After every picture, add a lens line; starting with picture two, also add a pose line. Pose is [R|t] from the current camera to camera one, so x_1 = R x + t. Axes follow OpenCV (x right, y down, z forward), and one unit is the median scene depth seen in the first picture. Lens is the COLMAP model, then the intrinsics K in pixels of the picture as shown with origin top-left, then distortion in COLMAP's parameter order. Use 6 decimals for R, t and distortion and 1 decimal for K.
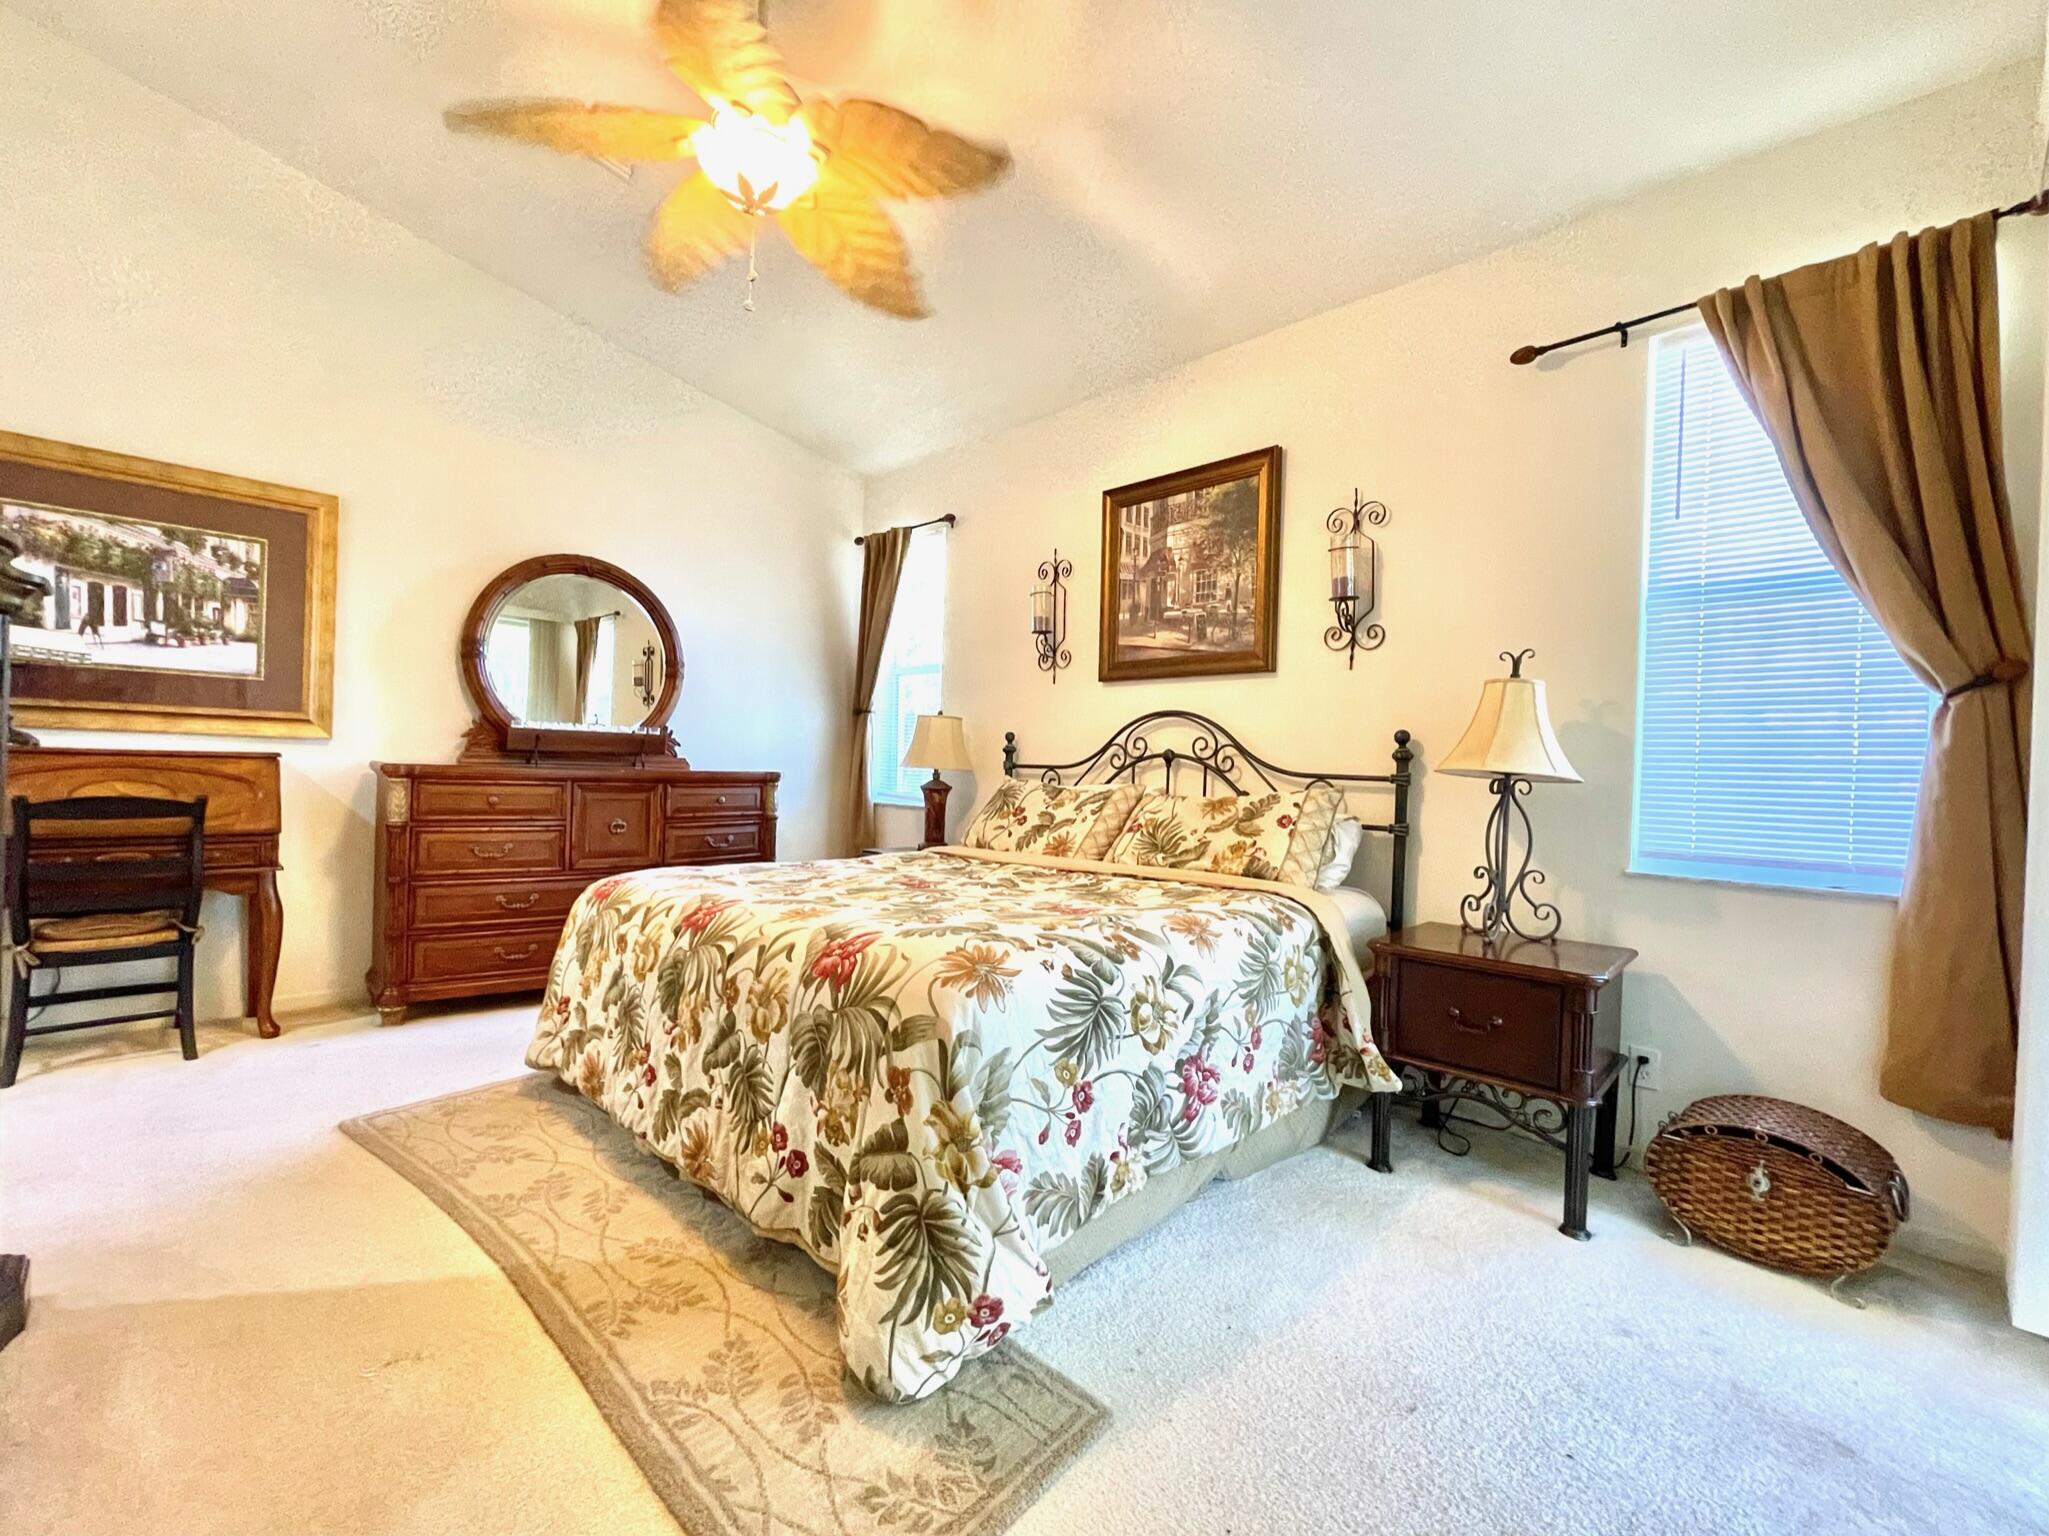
lens RADIAL K [[873.6, 0, 1017.6], [0, 873.6, 768.2], [0, 0, 1]] dist [0.005396, 0.000712]
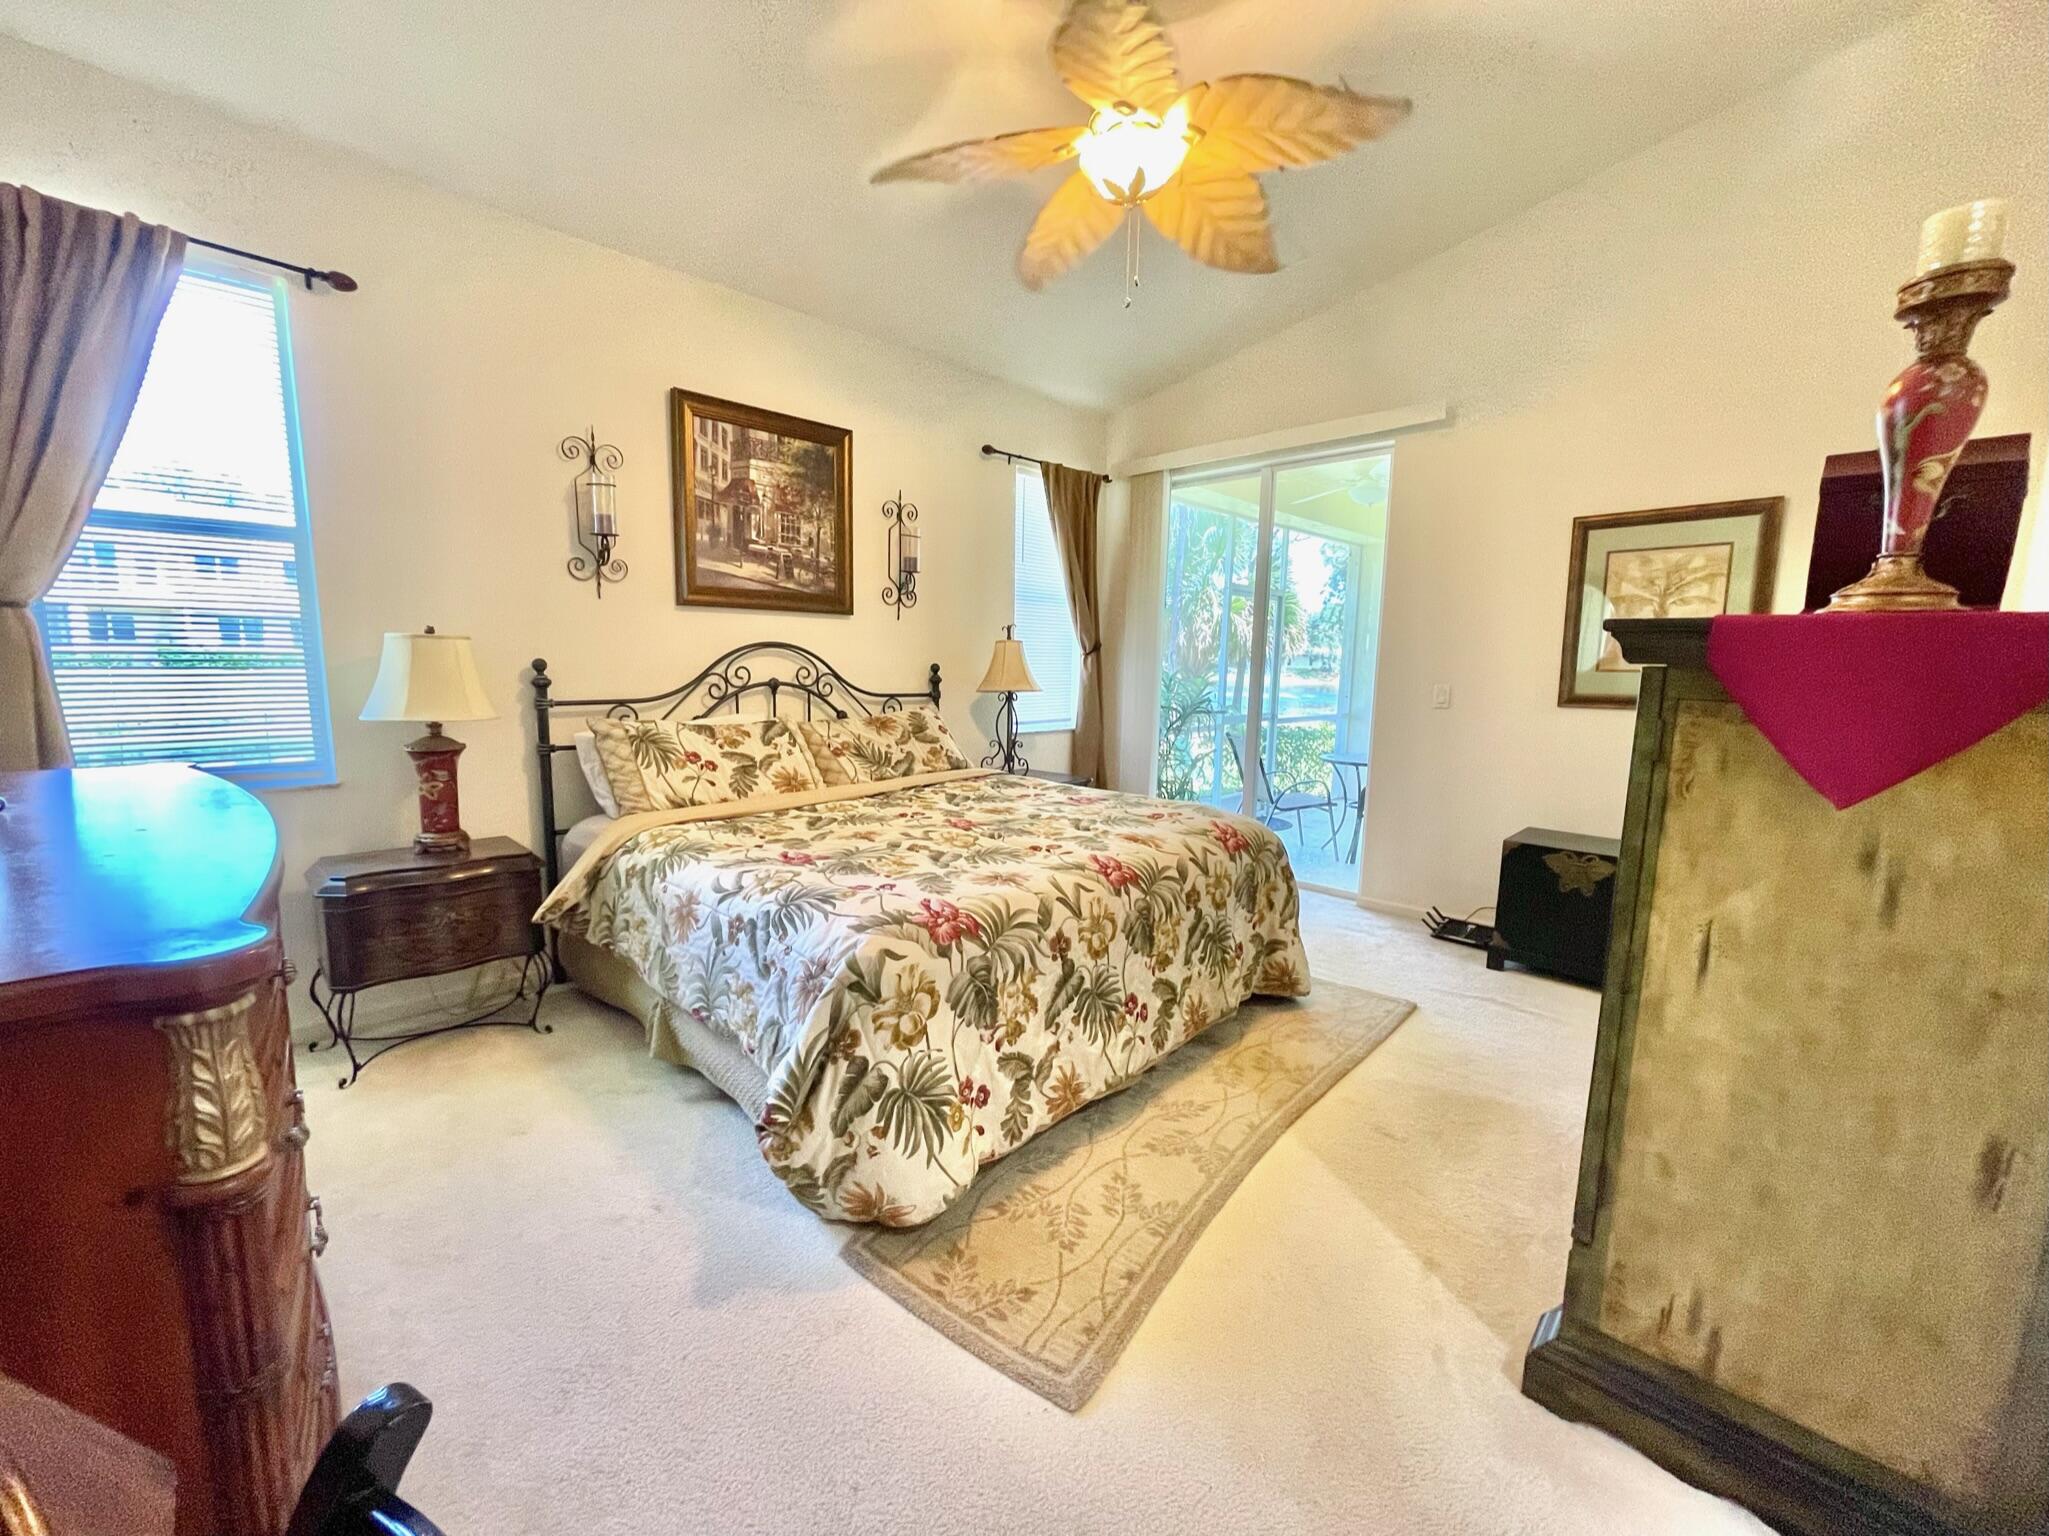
lens RADIAL K [[831.5, 0, 1022.1], [0, 831.5, 761.1], [0, 0, 1]] dist [0.000779, 0.000058]
pose [[-0.030899, -0.156446, 0.987203, -1.008421], [-0.015776, 0.987628, 0.156019, -0.099333], [-0.999398, -0.010754, -0.032984, 0.841884]]
